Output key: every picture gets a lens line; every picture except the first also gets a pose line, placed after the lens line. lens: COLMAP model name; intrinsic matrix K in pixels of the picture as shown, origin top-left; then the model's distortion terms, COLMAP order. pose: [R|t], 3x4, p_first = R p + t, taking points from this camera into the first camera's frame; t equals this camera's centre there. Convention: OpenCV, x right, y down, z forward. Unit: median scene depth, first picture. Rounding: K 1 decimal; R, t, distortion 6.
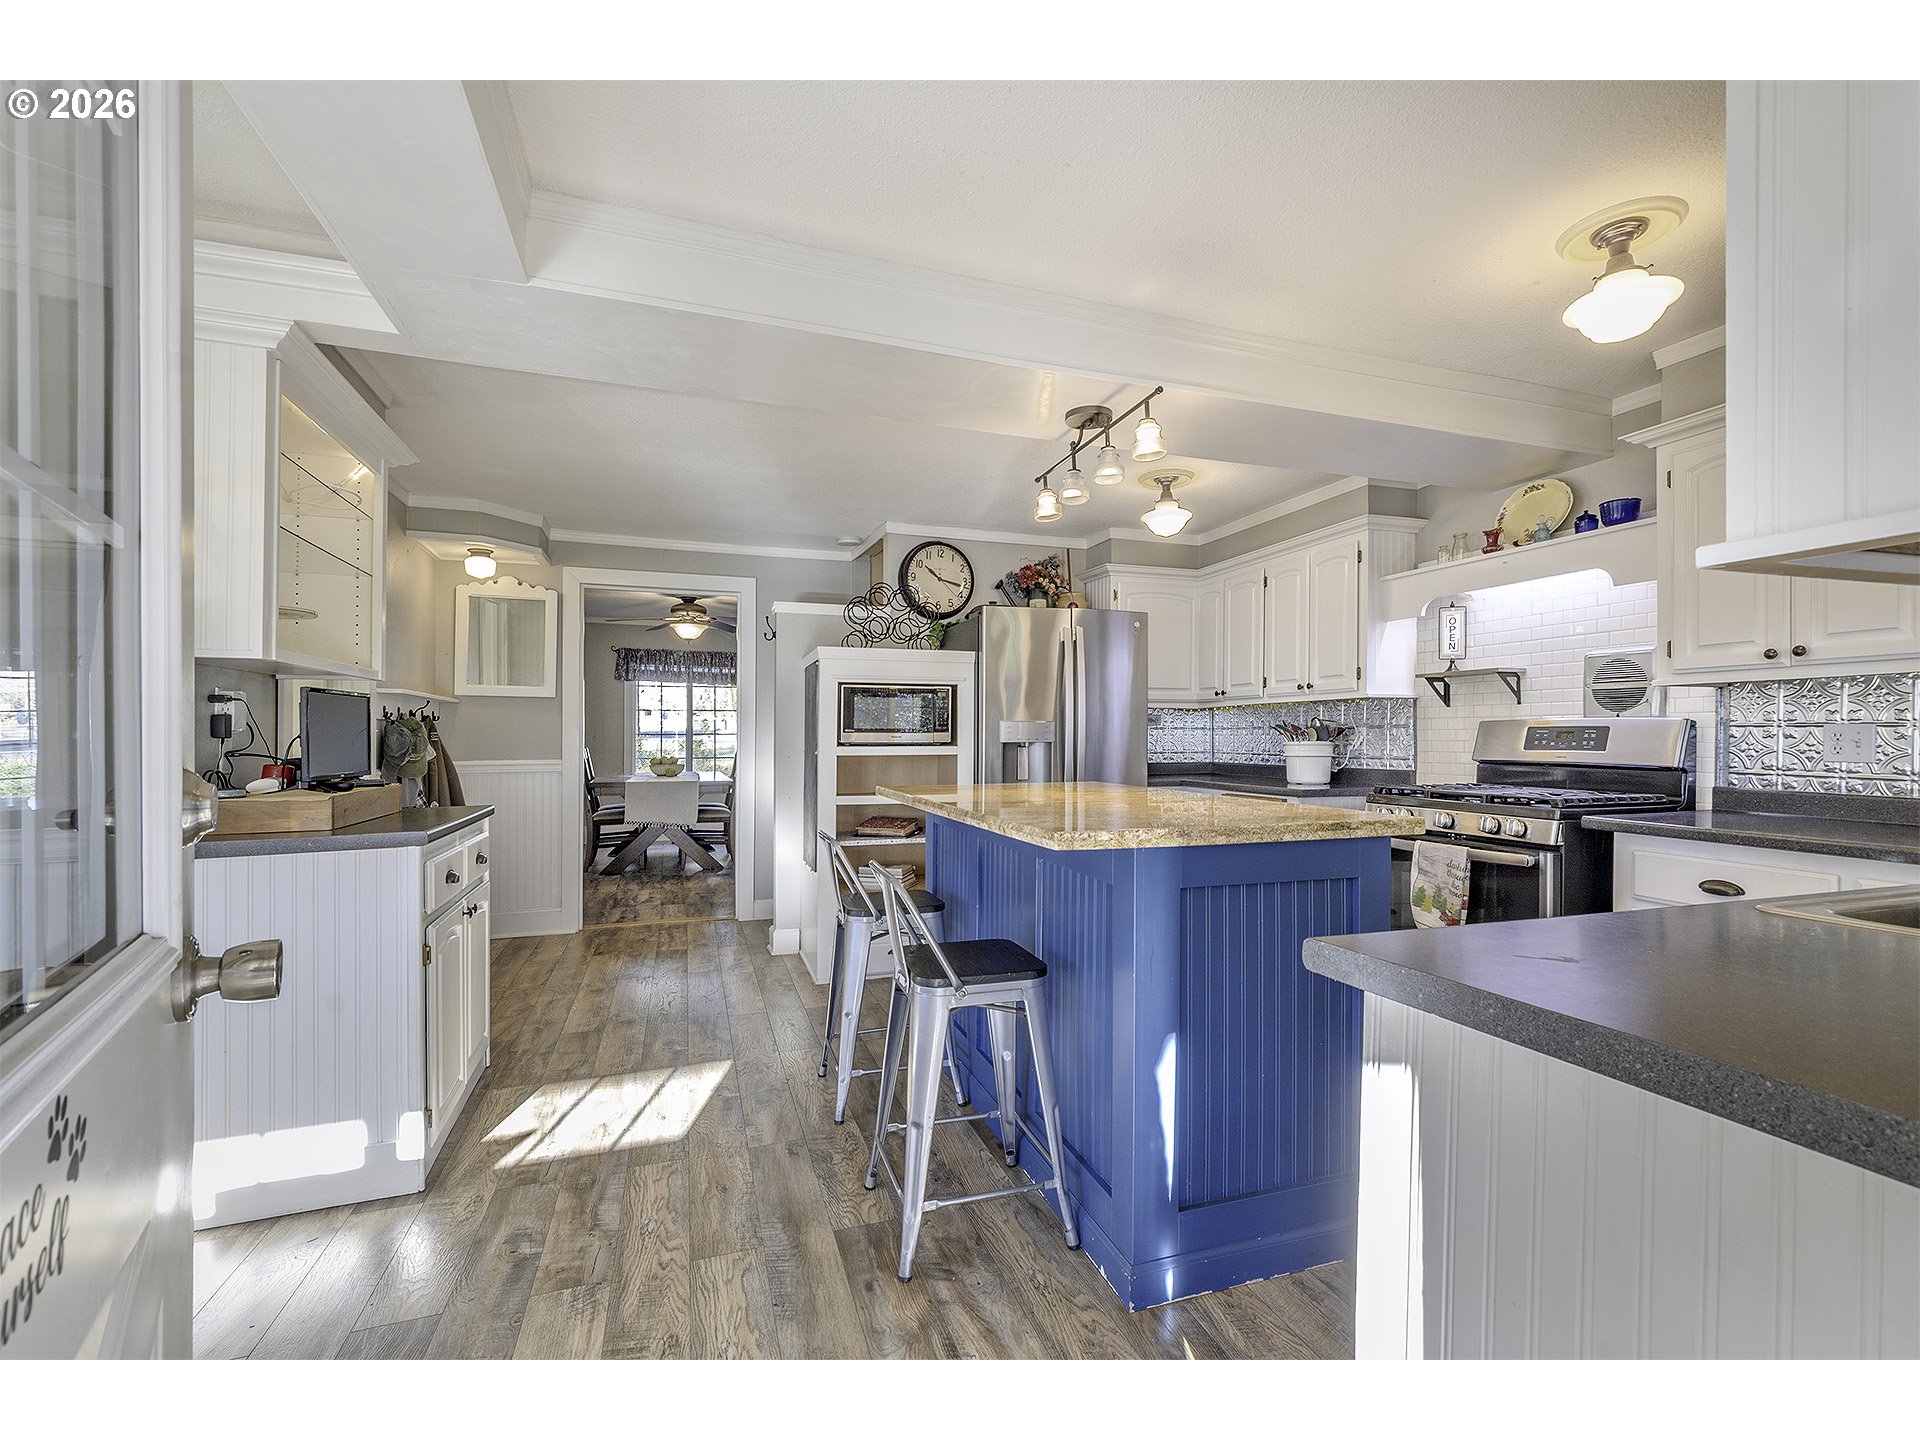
lens RADIAL K [[827.2, 0, 965.2], [0, 827.2, 726.3], [0, 0, 1]] dist [0.002952, 0.000002]
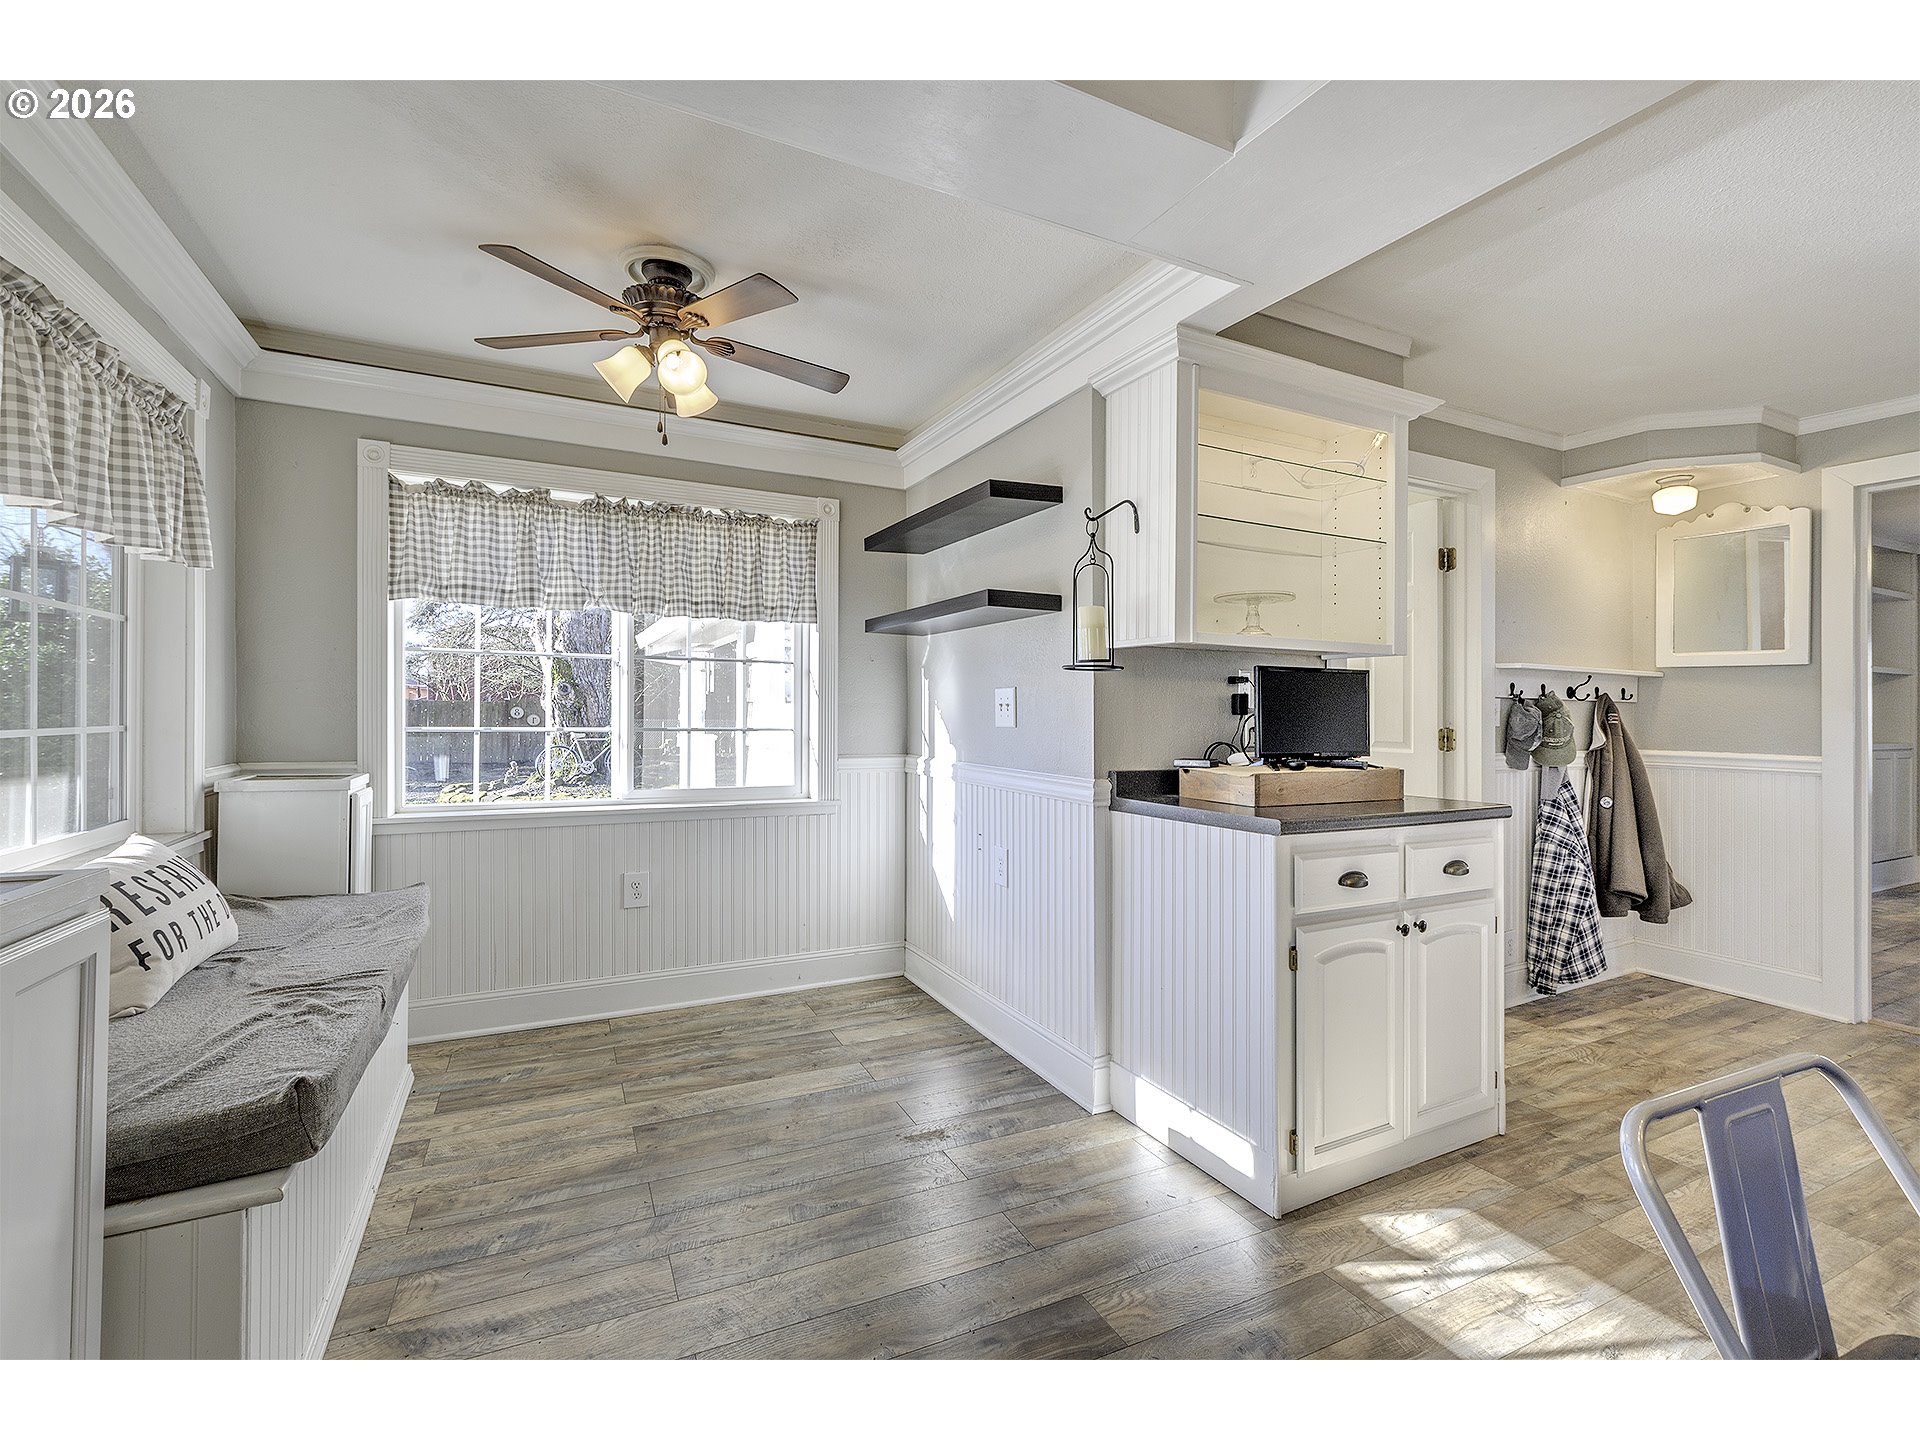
lens RADIAL K [[827.2, 0, 961.9], [0, 827.2, 710.2], [0, 0, 1]] dist [0.002952, 0.000002]
pose [[0.128440, 0.002505, -0.991714, 0.092386], [-0.005284, 0.999984, 0.001842, 0.003897], [0.991703, 0.005003, 0.128451, 0.246388]]
